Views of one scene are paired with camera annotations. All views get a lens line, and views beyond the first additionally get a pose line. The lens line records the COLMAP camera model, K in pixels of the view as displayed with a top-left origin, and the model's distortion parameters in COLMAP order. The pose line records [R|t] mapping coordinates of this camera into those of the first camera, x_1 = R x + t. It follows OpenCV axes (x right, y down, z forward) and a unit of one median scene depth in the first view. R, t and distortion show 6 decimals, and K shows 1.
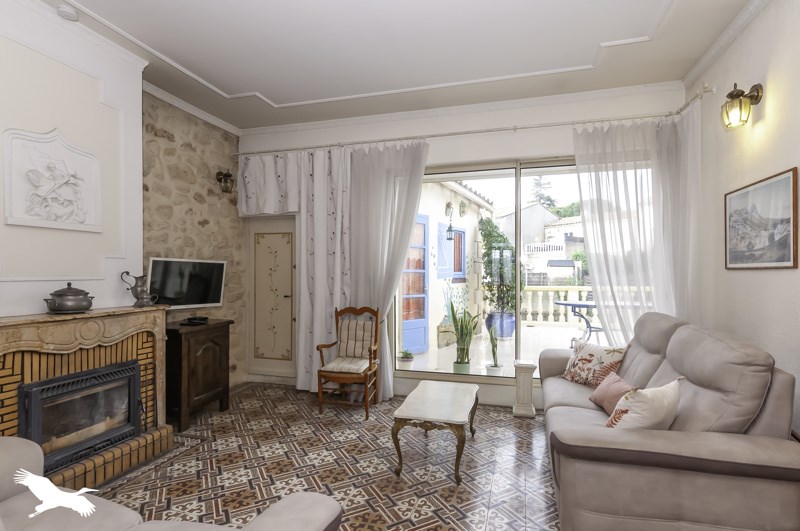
lens RADIAL K [[423.8, 0, 396.8], [0, 423.8, 269.3], [0, 0, 1]] dist [-0.004862, -0.001327]
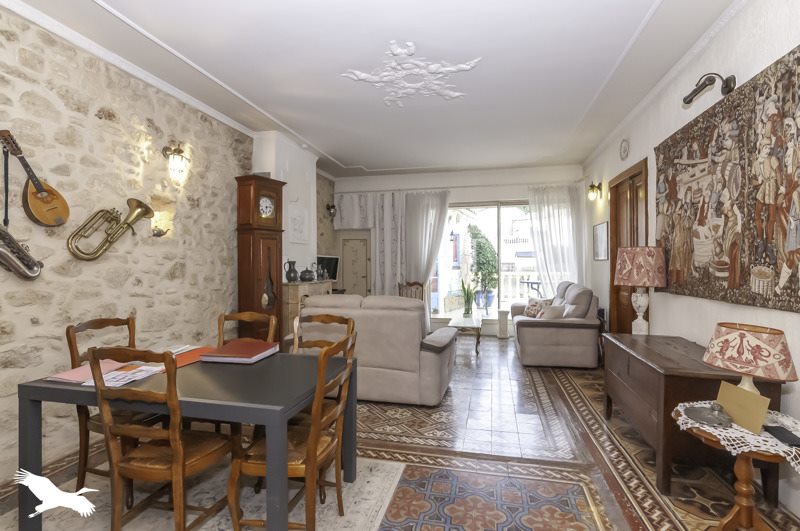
lens RADIAL K [[423.8, 0, 400.1], [0, 423.8, 263.1], [0, 0, 1]] dist [-0.004862, -0.001327]
pose [[0.997093, -0.006574, 0.075905, -0.266446], [0.006051, 0.999956, 0.007115, -0.003208], [-0.075949, -0.006635, 0.997090, -0.756868]]
